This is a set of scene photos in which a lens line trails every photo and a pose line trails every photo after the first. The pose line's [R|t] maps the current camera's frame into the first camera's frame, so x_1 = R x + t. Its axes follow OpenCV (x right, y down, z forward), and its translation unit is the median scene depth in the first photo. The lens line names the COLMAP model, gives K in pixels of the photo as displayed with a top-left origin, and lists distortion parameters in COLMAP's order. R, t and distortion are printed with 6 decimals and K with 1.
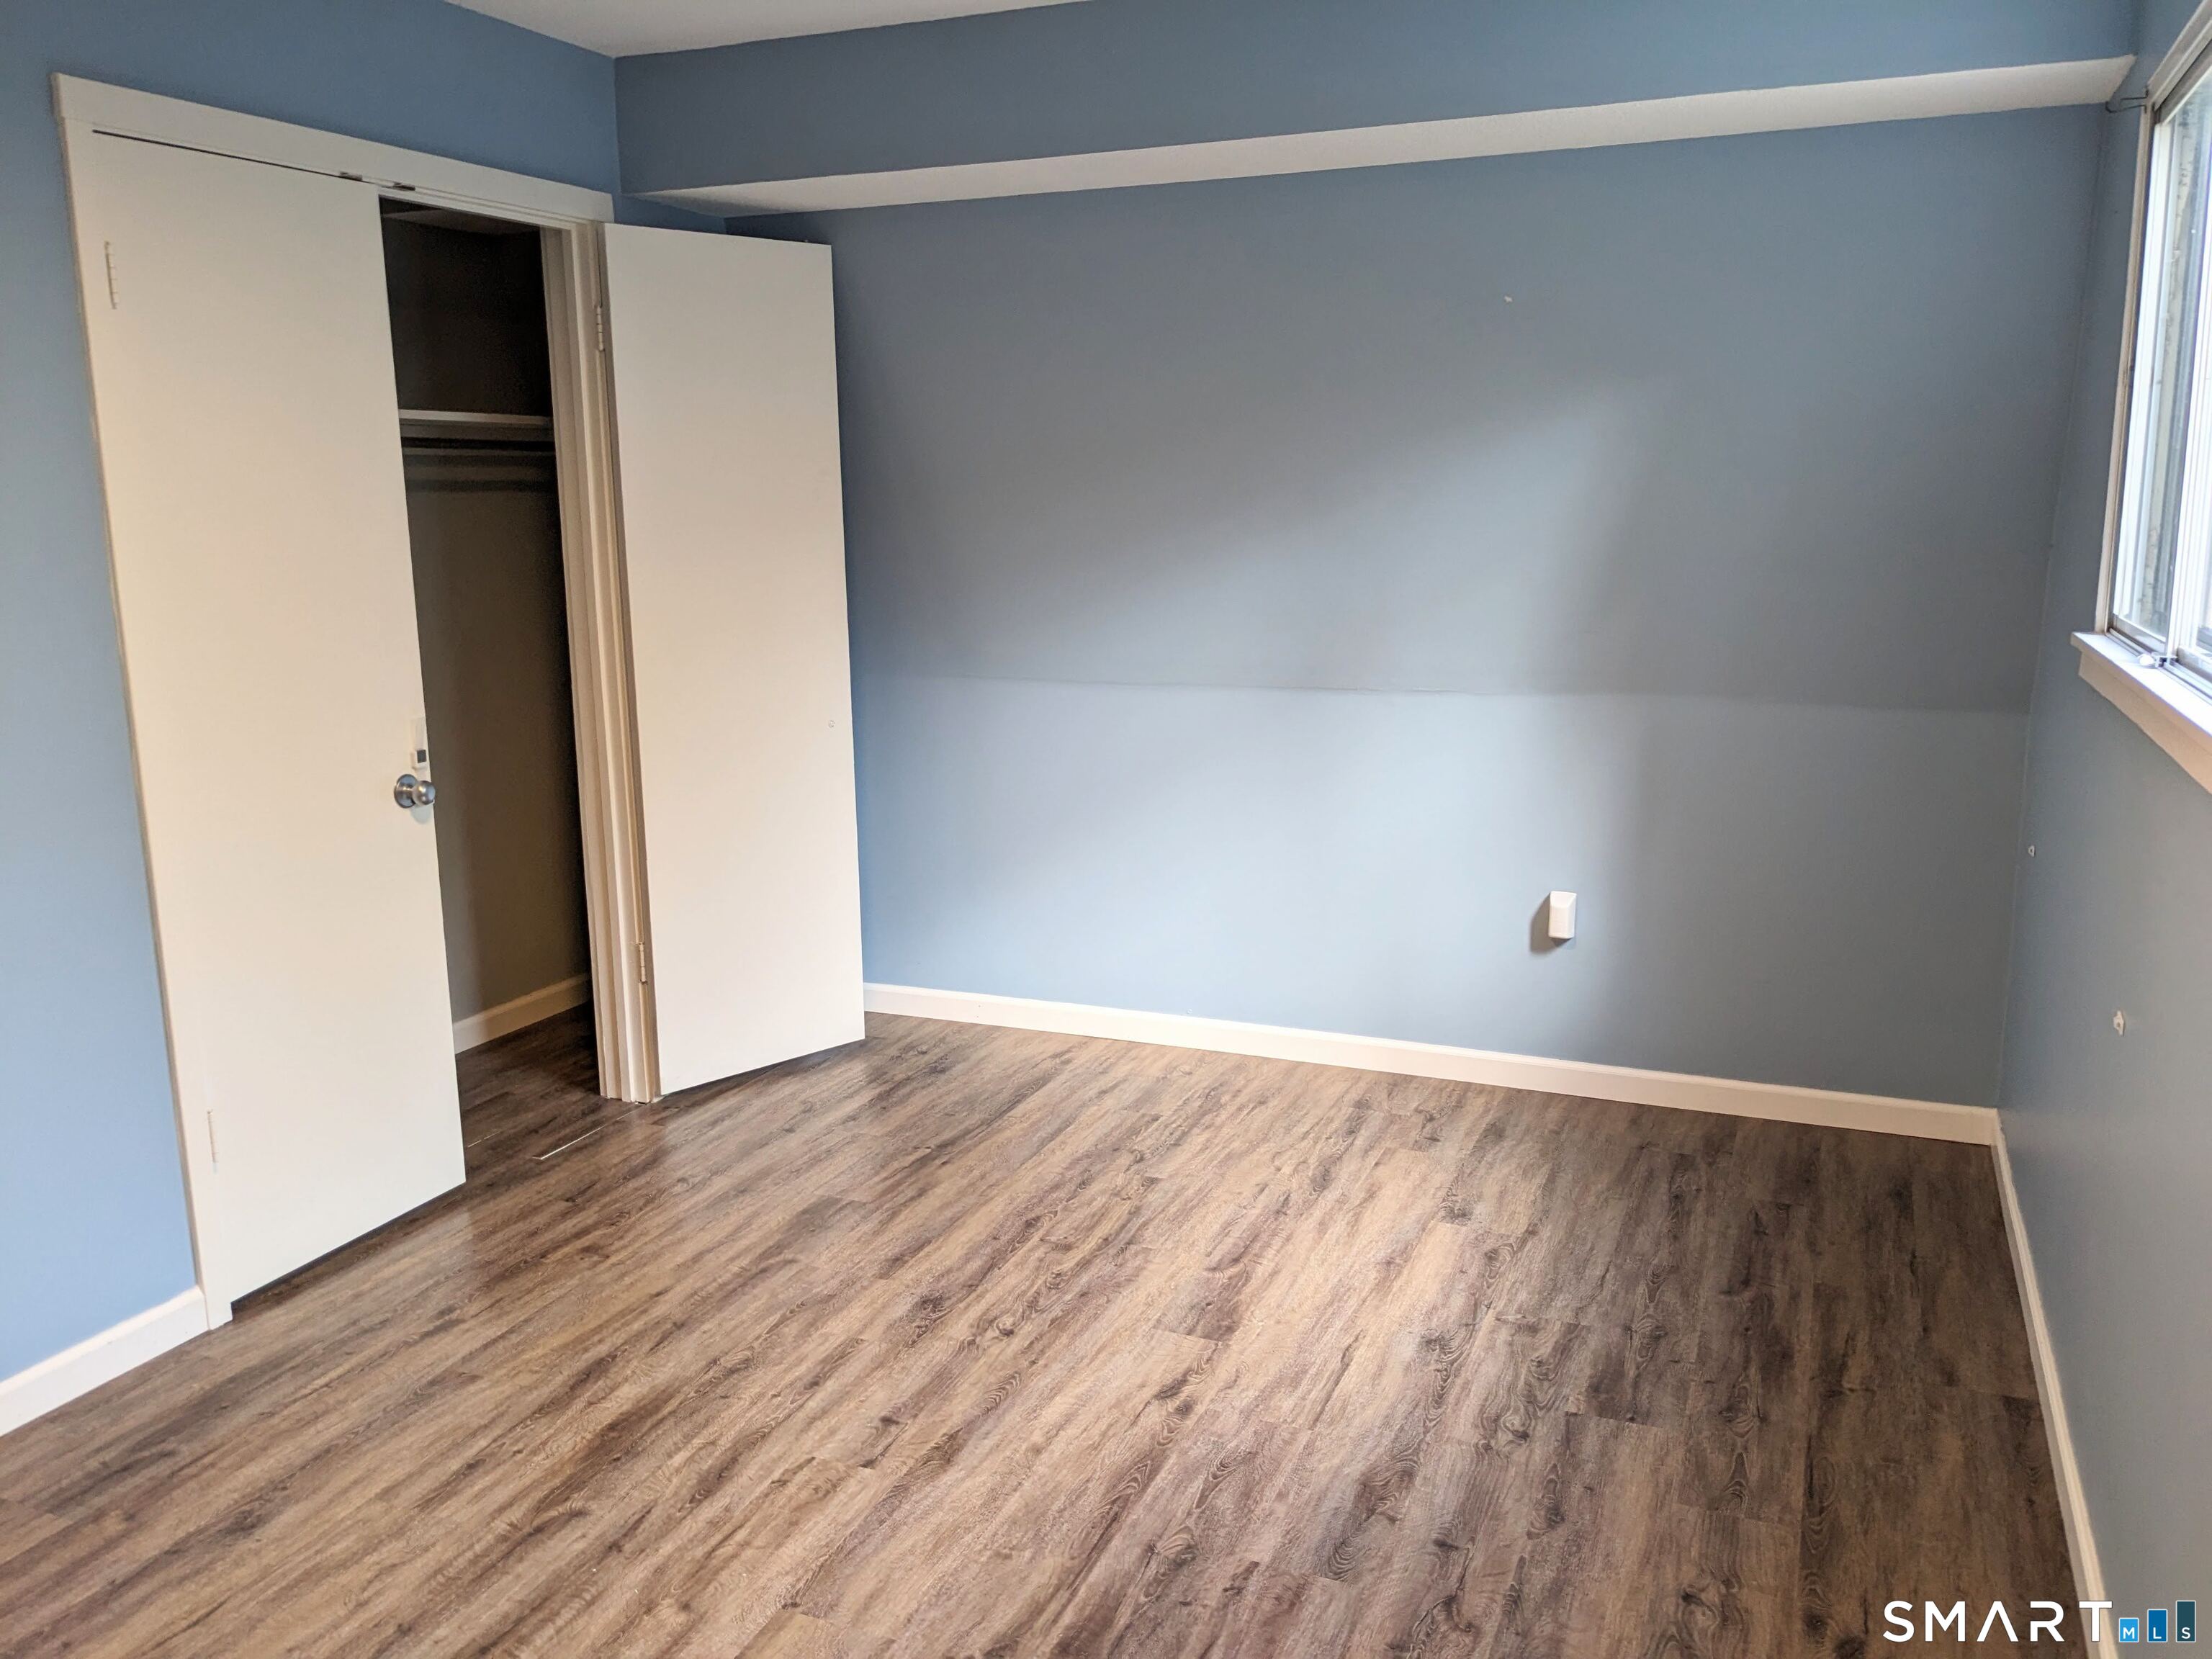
lens RADIAL K [[1754.7, 0, 1100.6], [0, 1754.7, 826.5], [0, 0, 1]] dist [0.055575, -0.091841]
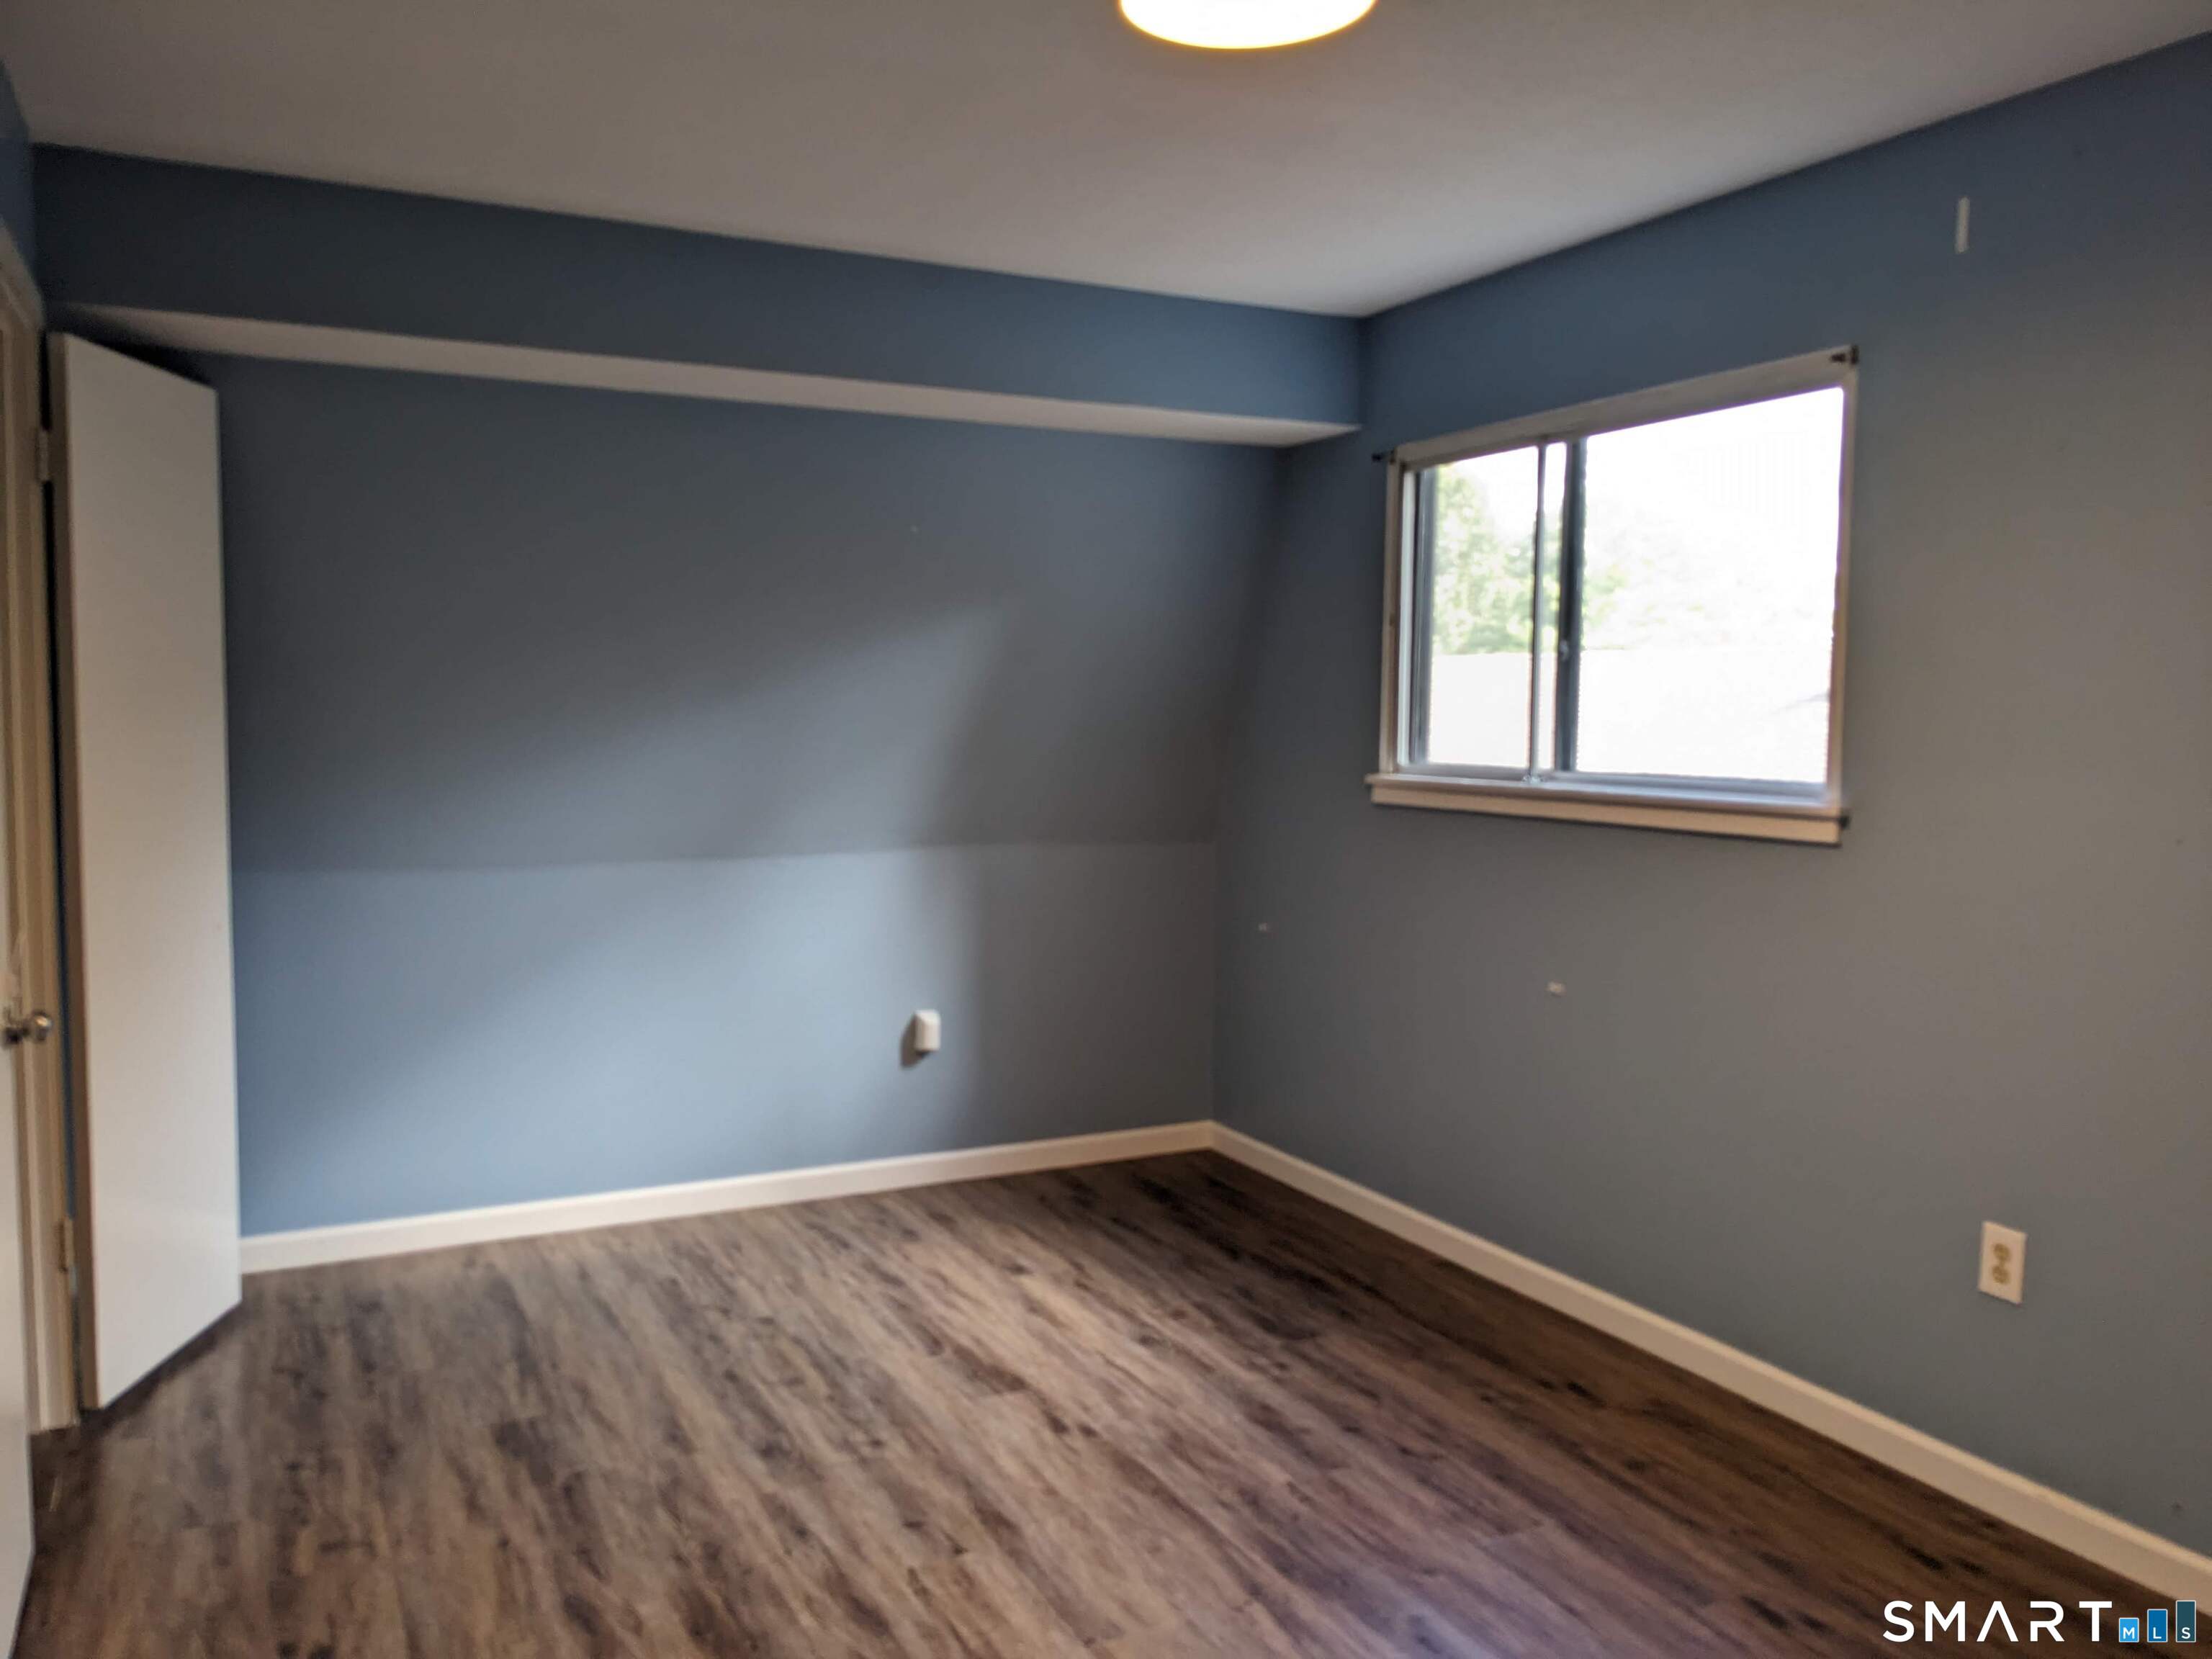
lens RADIAL K [[1754.7, 0, 1108.5], [0, 1754.7, 821.4], [0, 0, 1]] dist [0.055575, -0.091841]
pose [[0.644928, -0.034378, 0.763470, -0.702458], [0.134801, 0.988442, -0.069363, 0.011788], [-0.752261, 0.147650, 0.642108, 0.153550]]
